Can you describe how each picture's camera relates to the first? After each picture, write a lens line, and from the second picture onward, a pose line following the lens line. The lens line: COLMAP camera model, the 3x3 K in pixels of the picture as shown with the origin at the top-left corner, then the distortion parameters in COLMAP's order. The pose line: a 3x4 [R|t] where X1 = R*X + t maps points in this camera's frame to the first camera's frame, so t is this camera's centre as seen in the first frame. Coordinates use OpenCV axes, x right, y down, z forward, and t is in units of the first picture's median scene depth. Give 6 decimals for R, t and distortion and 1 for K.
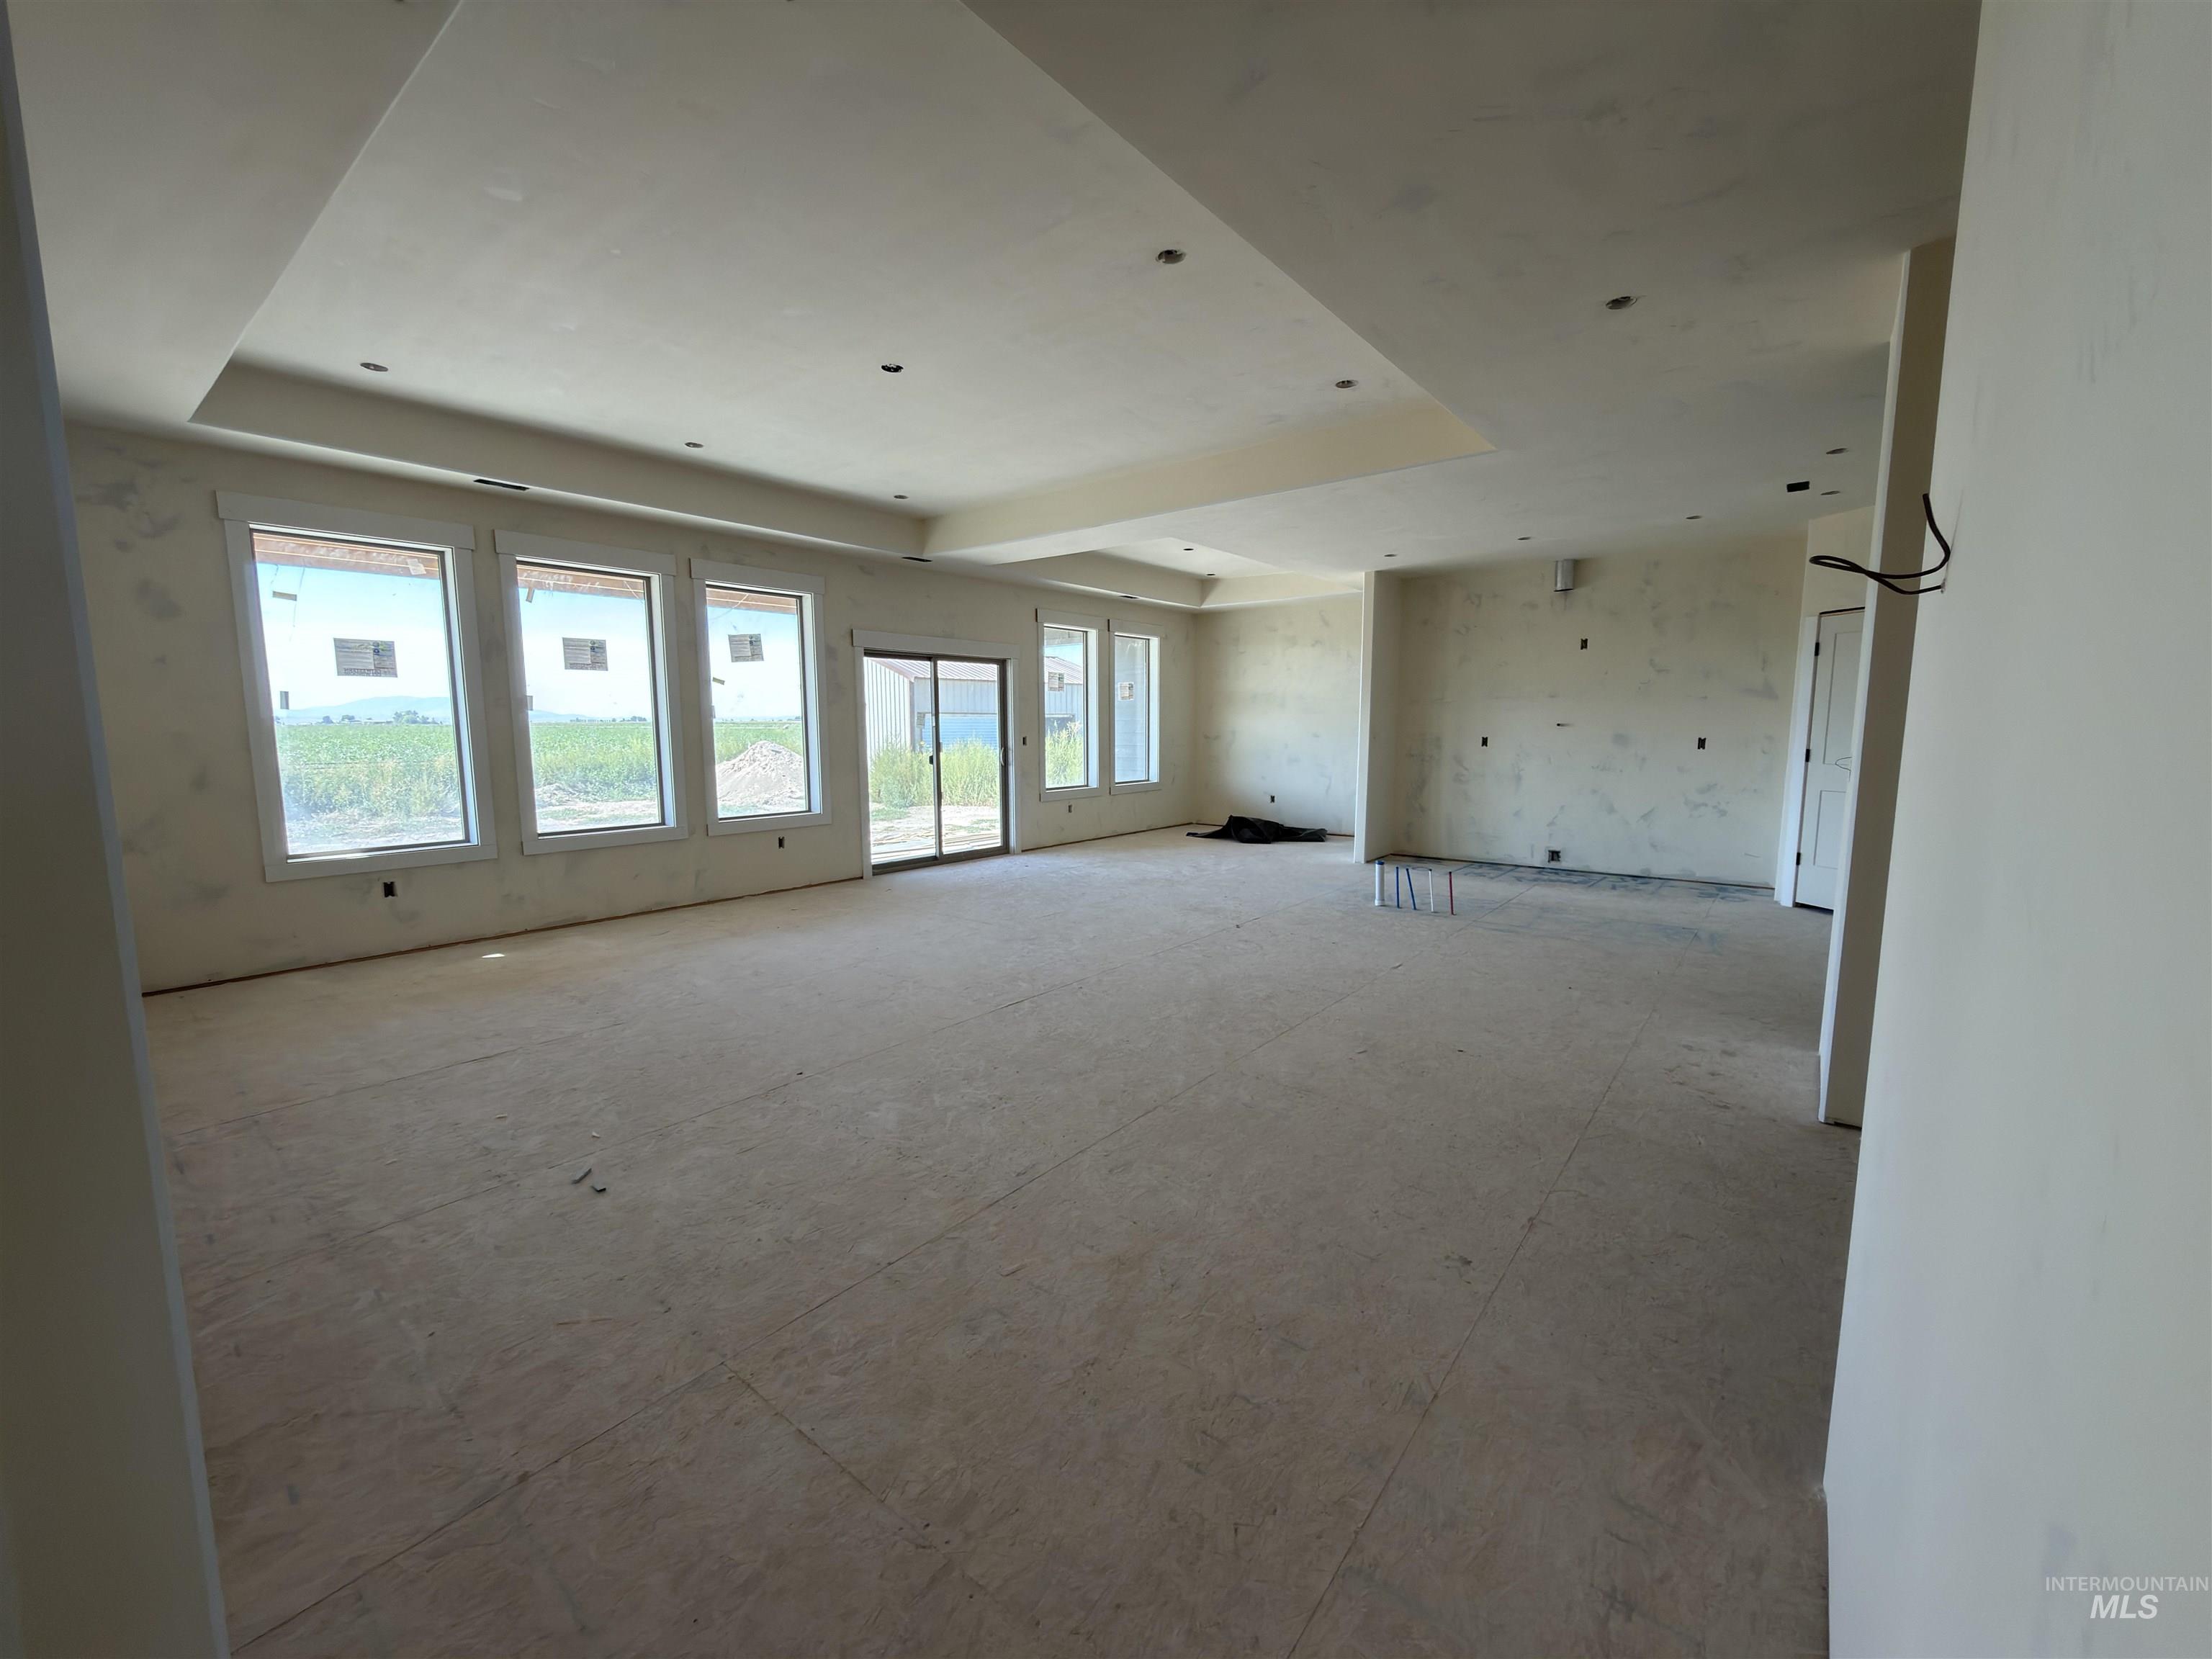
lens RADIAL K [[885.0, 0, 1105.0], [0, 885.0, 833.5], [0, 0, 1]] dist [-0.001464, 0.000367]
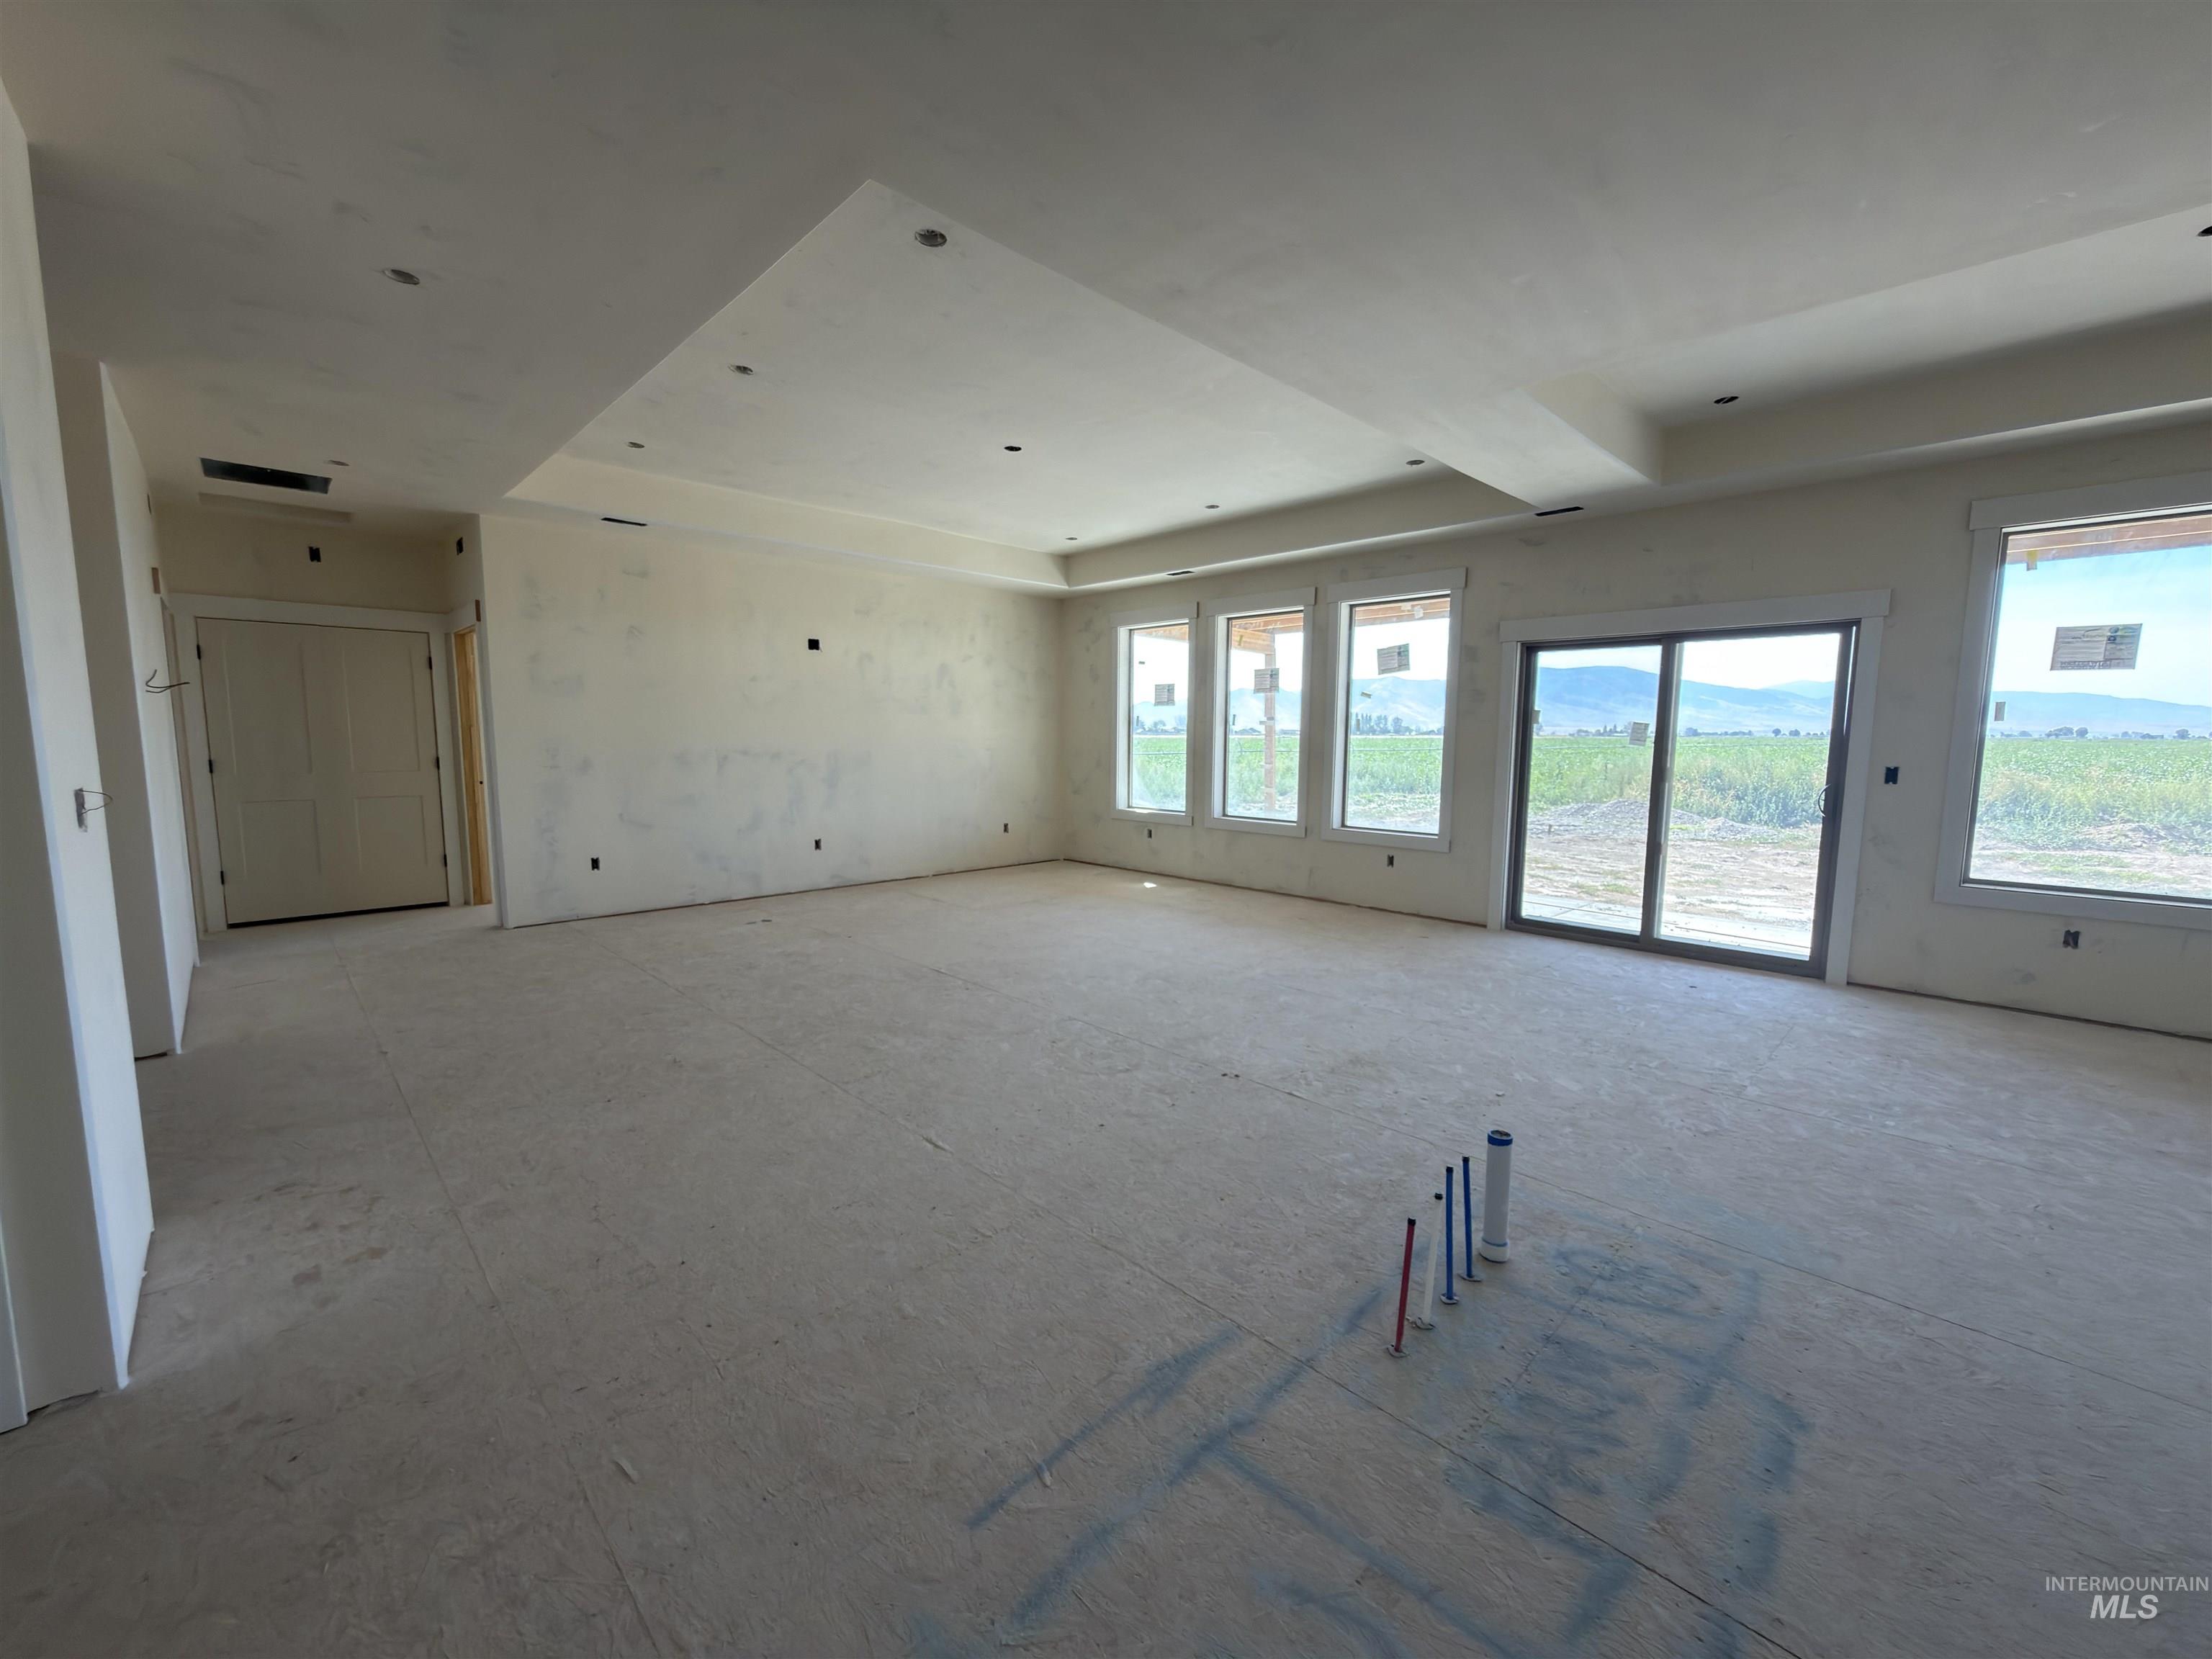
lens RADIAL K [[885.0, 0, 1100.1], [0, 885.0, 830.4], [0, 0, 1]] dist [-0.001464, 0.000367]
pose [[-0.127366, 0.110762, -0.985652, 0.591084], [-0.127711, 0.983642, 0.127039, -0.099715], [0.983599, 0.142059, -0.111137, 0.767860]]
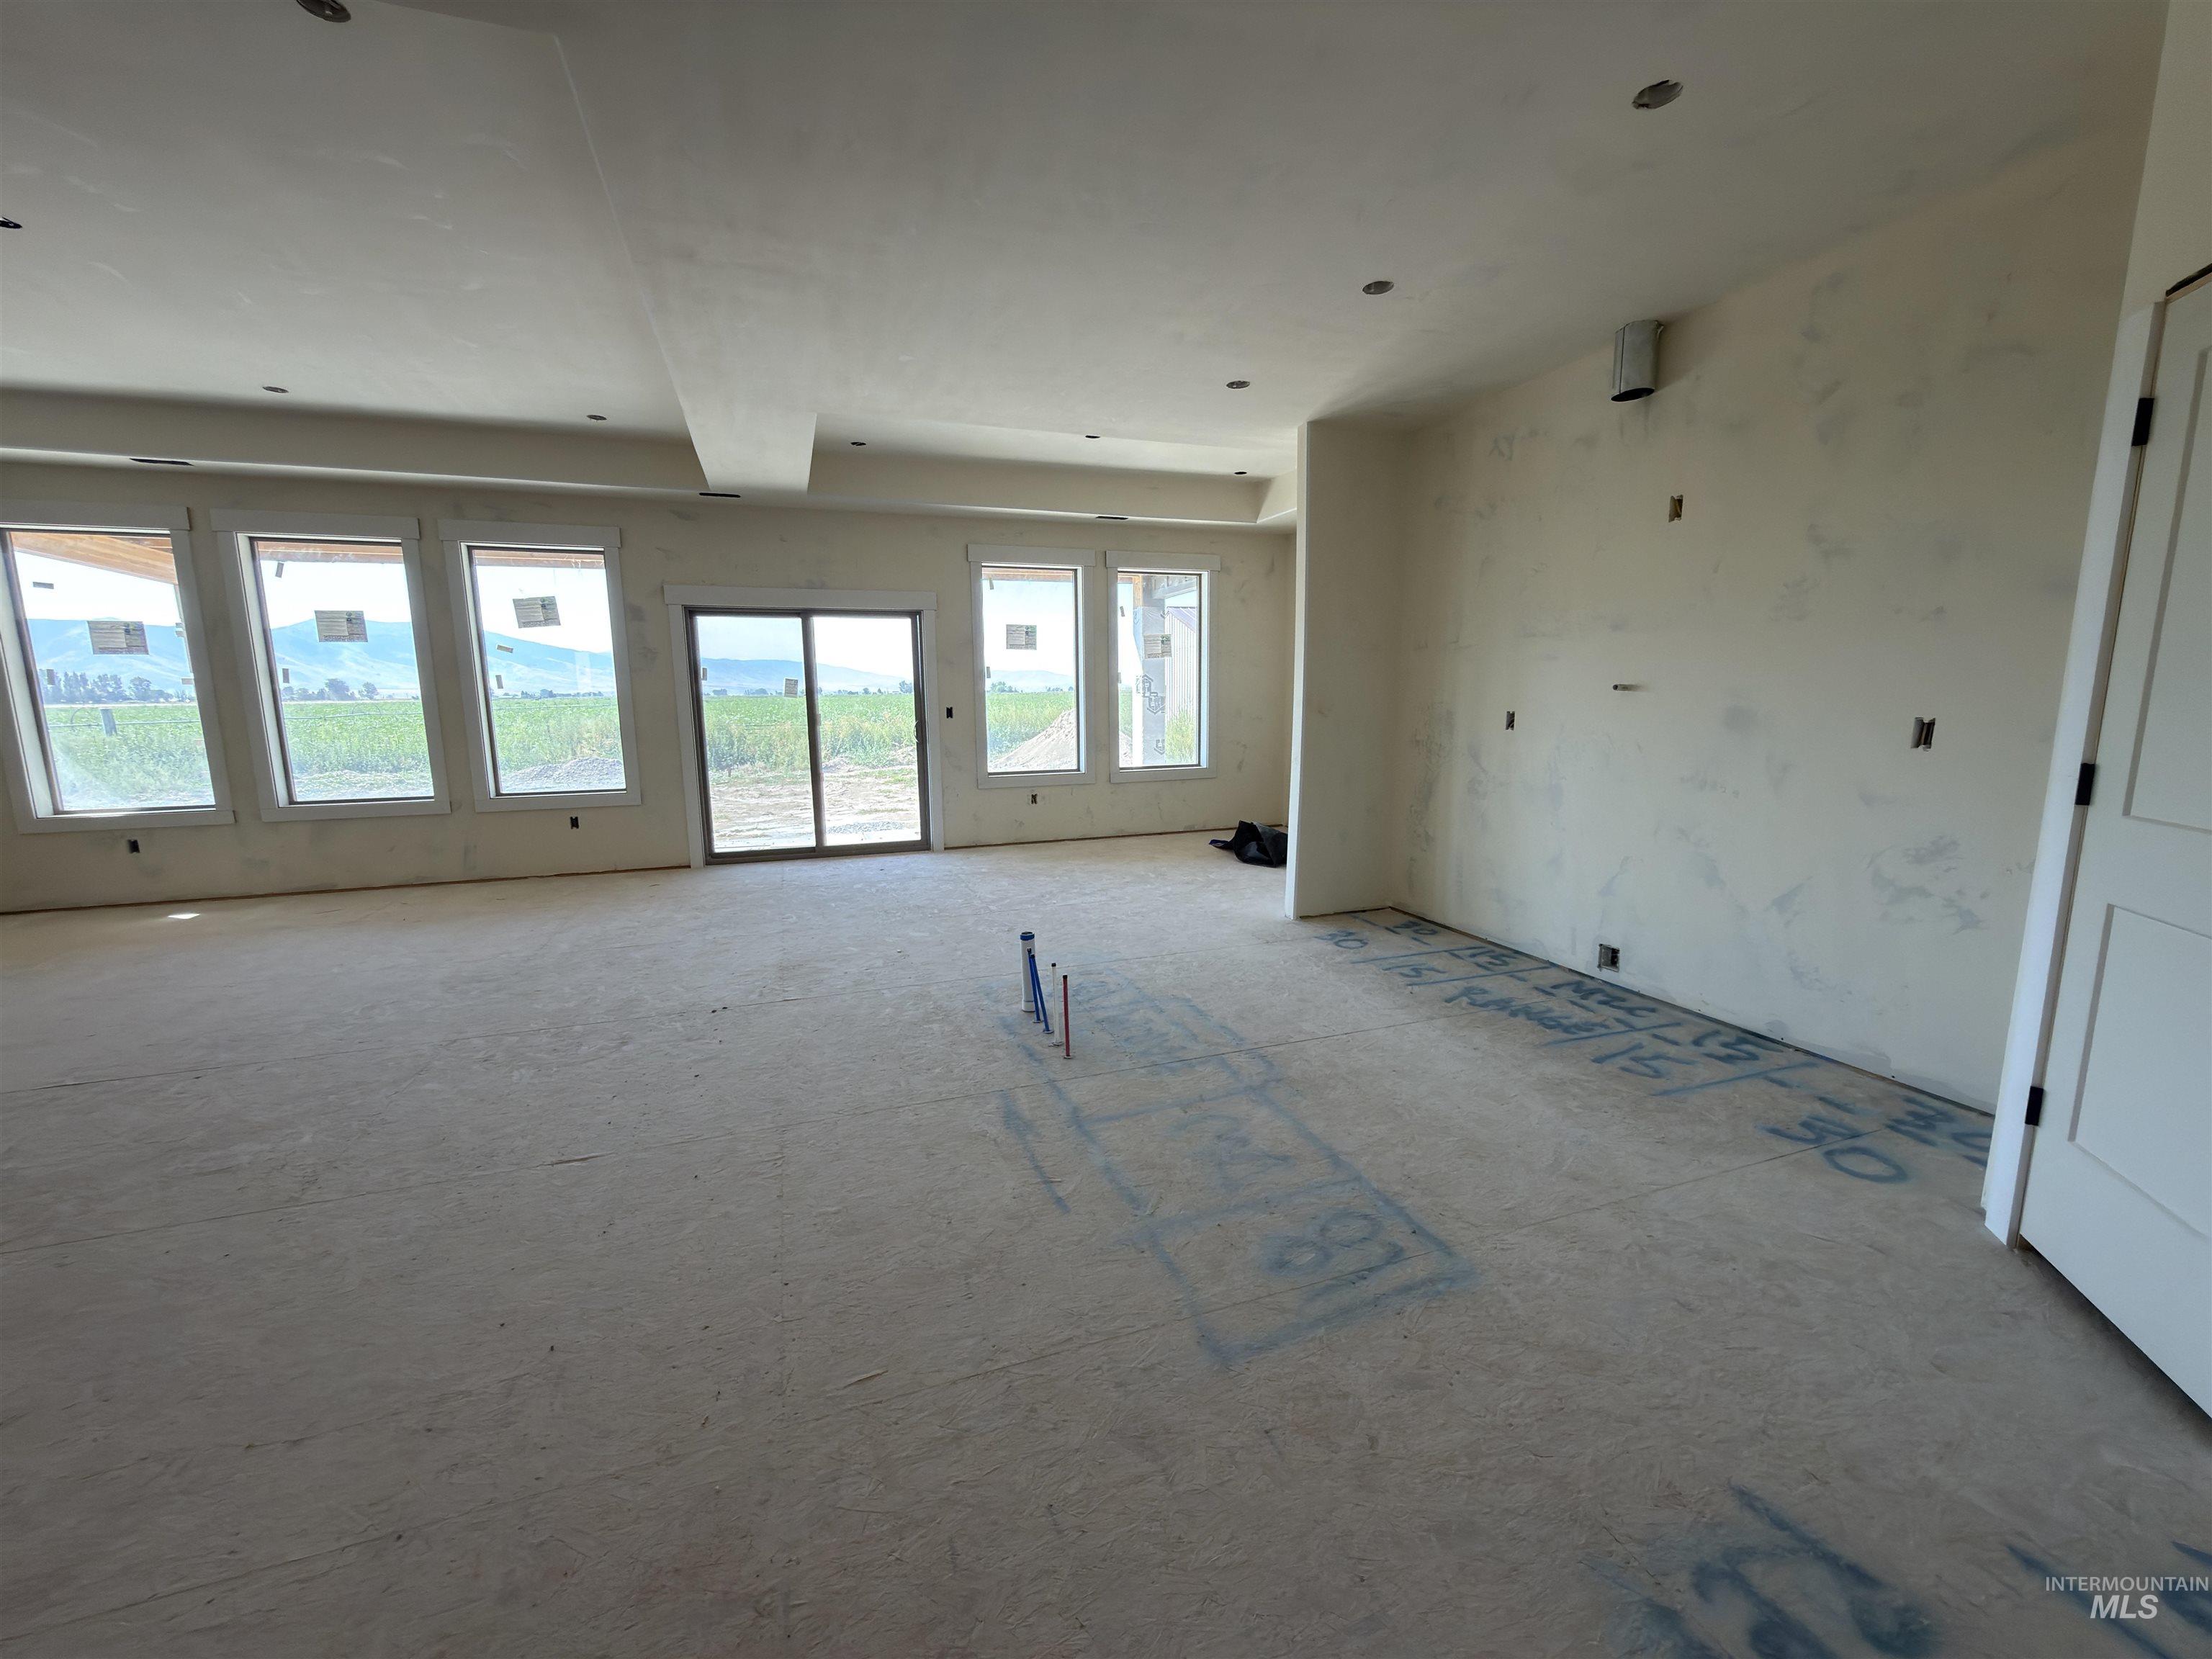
lens RADIAL K [[885.0, 0, 1107.9], [0, 885.0, 834.1], [0, 0, 1]] dist [-0.001464, 0.000367]
pose [[0.852302, 0.077351, -0.517299, 0.570728], [-0.056941, 0.996848, 0.055242, -0.058861], [0.519941, -0.017628, 0.854020, 0.483653]]
